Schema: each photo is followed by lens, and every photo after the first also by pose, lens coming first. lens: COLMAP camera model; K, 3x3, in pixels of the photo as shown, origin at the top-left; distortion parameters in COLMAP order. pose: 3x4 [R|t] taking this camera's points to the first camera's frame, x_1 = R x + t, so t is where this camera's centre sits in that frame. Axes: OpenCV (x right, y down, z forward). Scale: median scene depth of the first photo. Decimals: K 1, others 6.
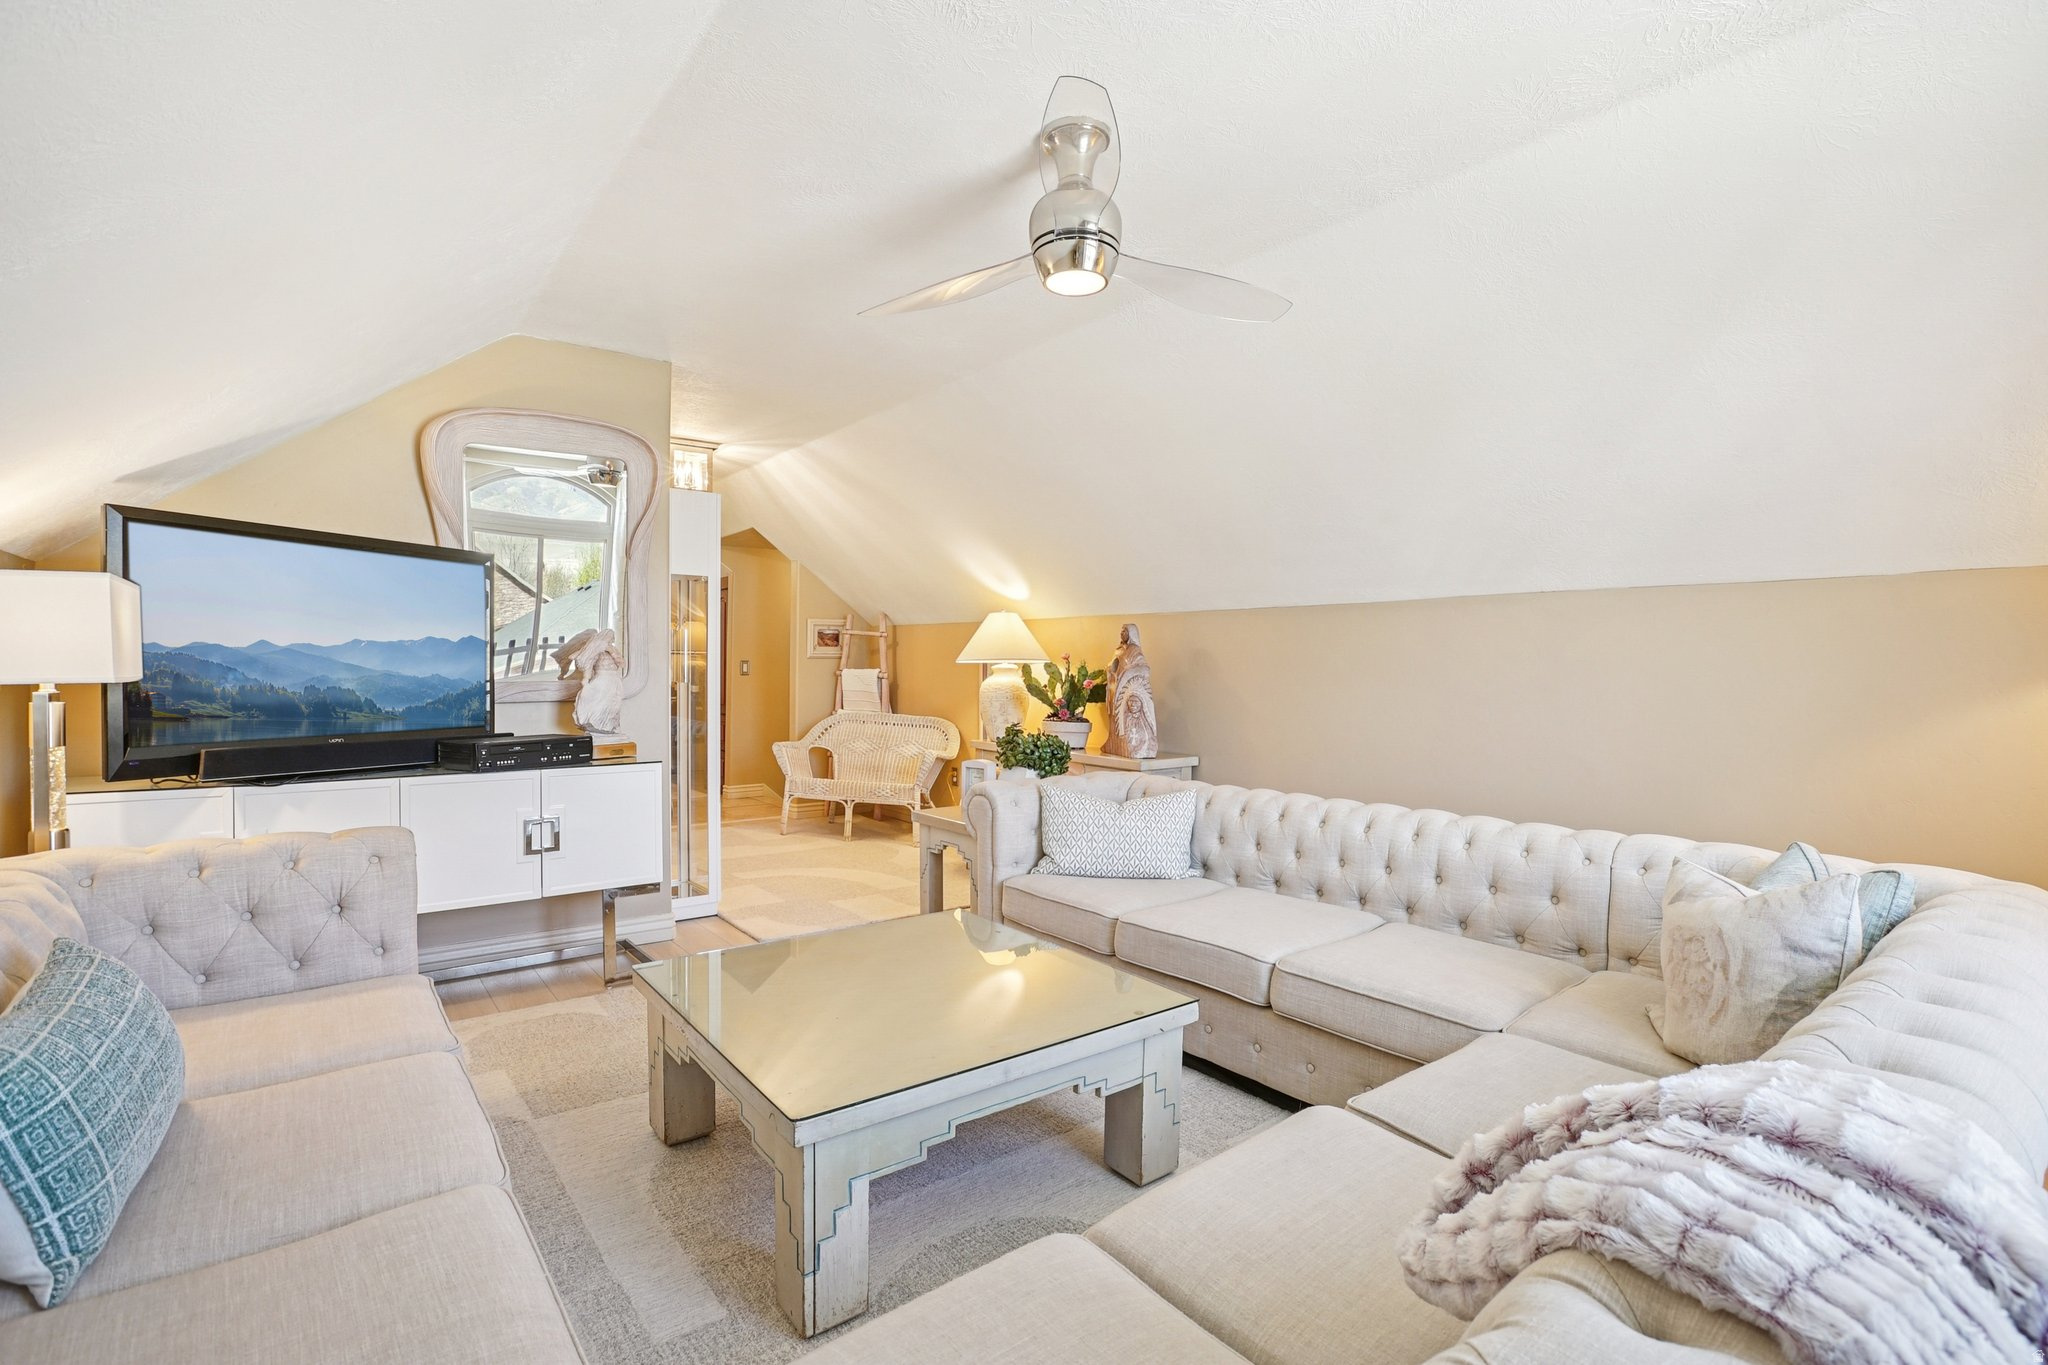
lens RADIAL K [[948.7, 0, 1034.9], [0, 948.7, 687.1], [0, 0, 1]] dist [-0.061490, 0.022251]
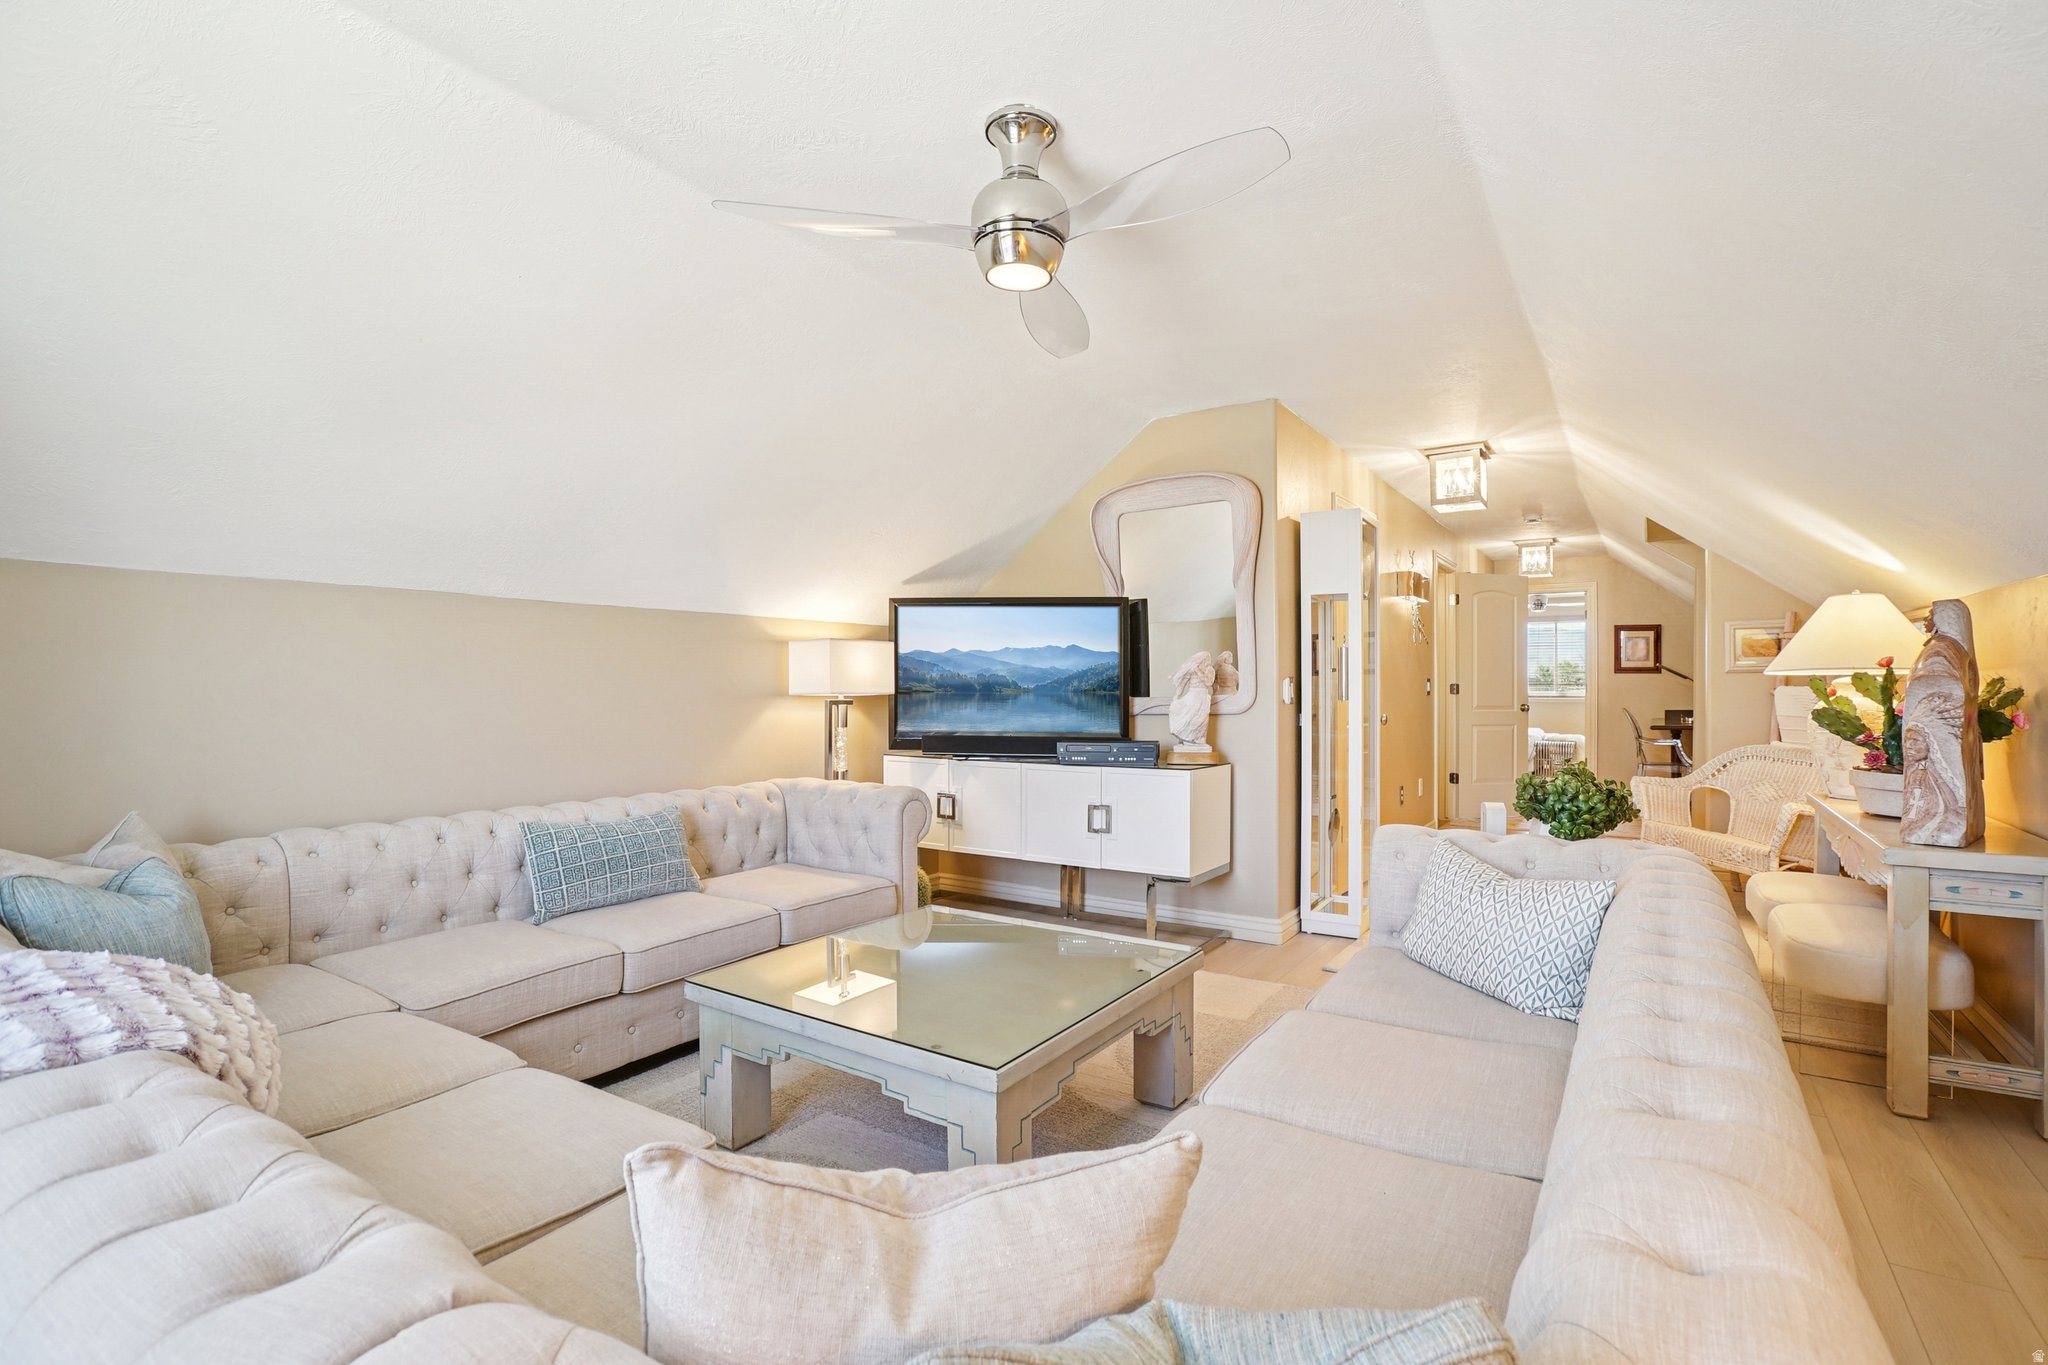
lens RADIAL K [[948.7, 0, 1034.9], [0, 948.7, 687.1], [0, 0, 1]] dist [-0.061490, 0.022251]
pose [[0.314759, -0.006171, -0.949151, 0.665757], [-0.015800, 0.999806, -0.011741, -0.002697], [0.949040, 0.018692, 0.314601, 0.509635]]
